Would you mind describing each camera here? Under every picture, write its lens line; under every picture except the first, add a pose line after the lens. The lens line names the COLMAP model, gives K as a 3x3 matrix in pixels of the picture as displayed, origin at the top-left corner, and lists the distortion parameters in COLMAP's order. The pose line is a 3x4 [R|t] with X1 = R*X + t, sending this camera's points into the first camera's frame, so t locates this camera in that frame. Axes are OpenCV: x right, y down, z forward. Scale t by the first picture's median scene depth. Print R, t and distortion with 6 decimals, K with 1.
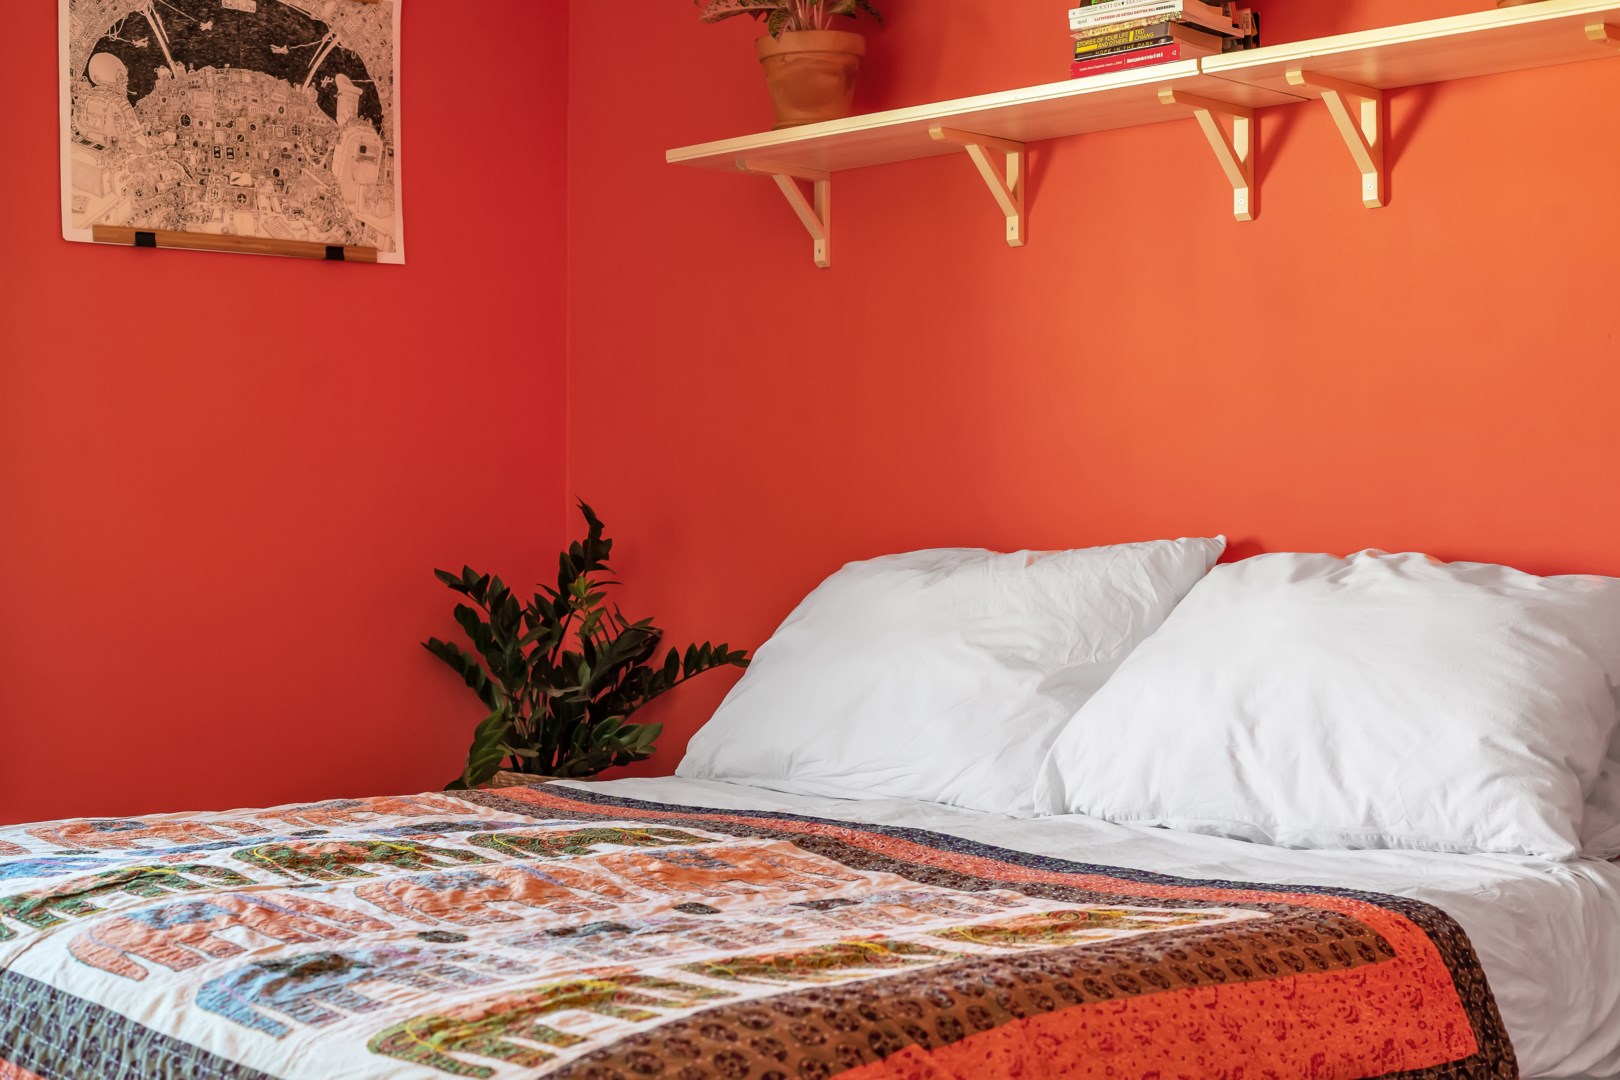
lens RADIAL K [[2348.7, 0, 810.0], [0, 2348.7, 540.0], [0, 0, 1]] dist [-0.020577, -0.073347]
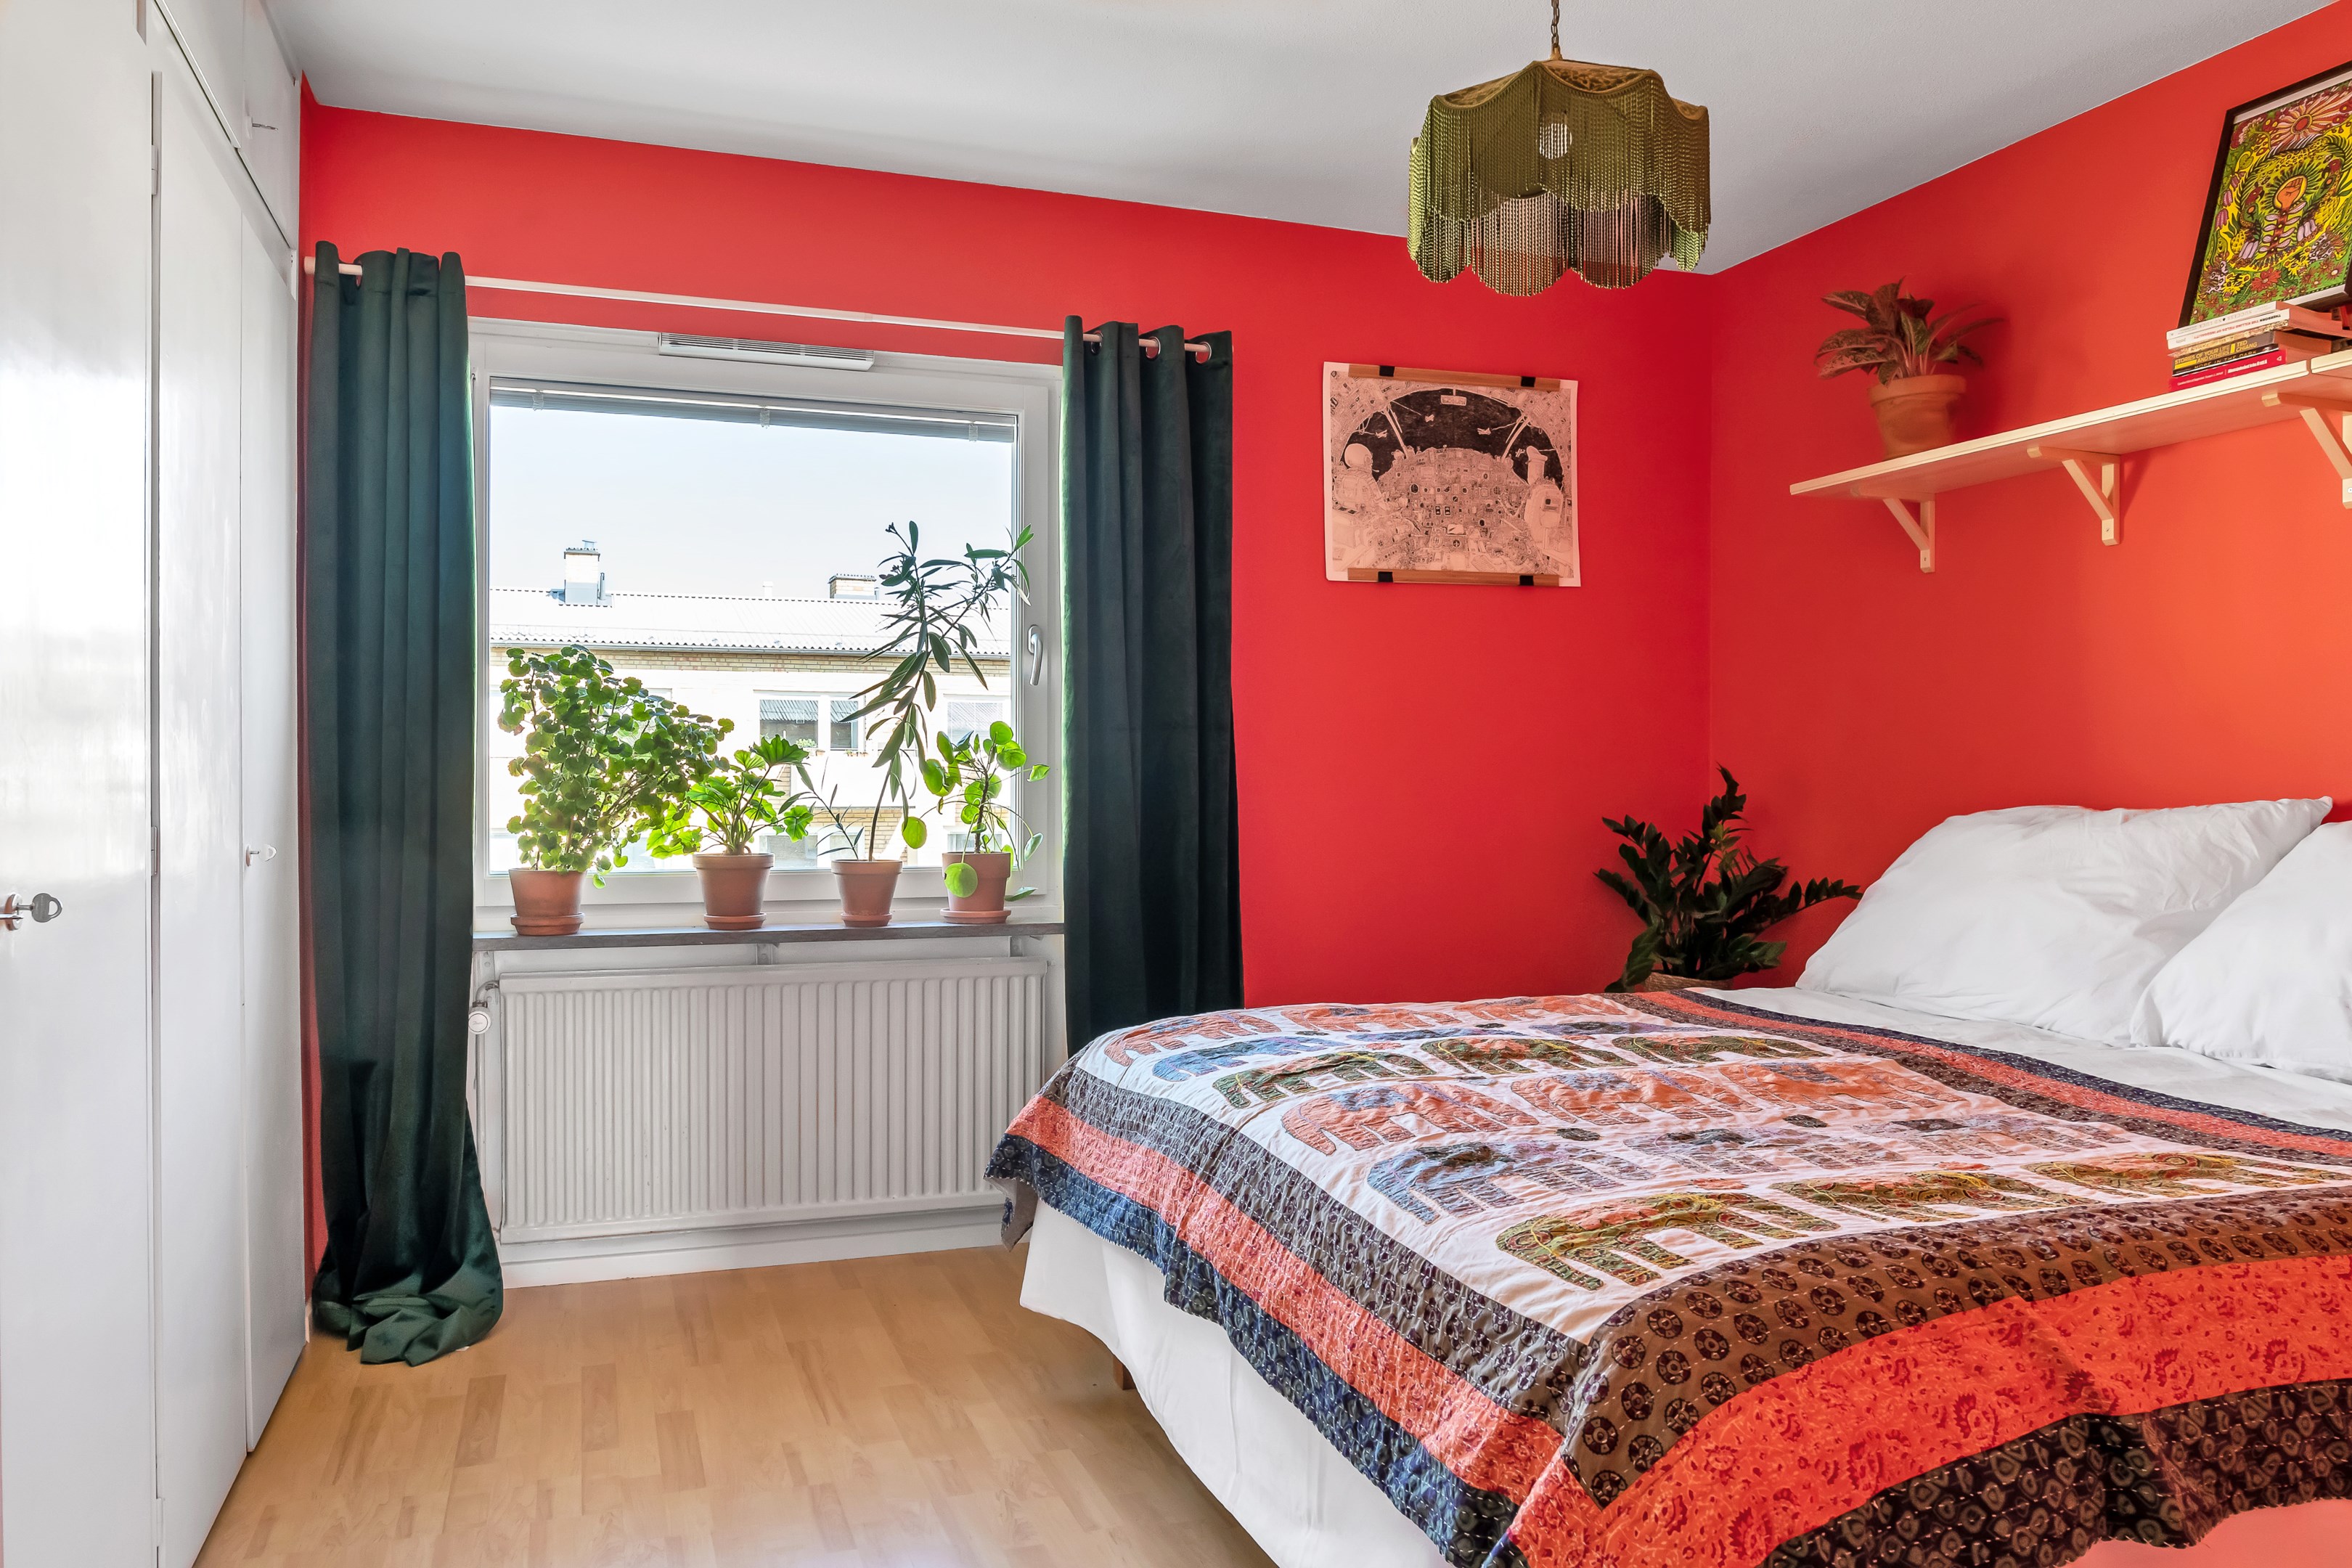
lens RADIAL K [[1587.3, 0, 1150.3], [0, 1587.3, 788.3], [0, 0, 1]] dist [-0.046142, 0.026641]
pose [[0.898406, 0.003975, -0.439149, 0.001846], [-0.002450, 0.999989, 0.004040, -0.009821], [0.439160, -0.002554, 0.898405, 0.134116]]
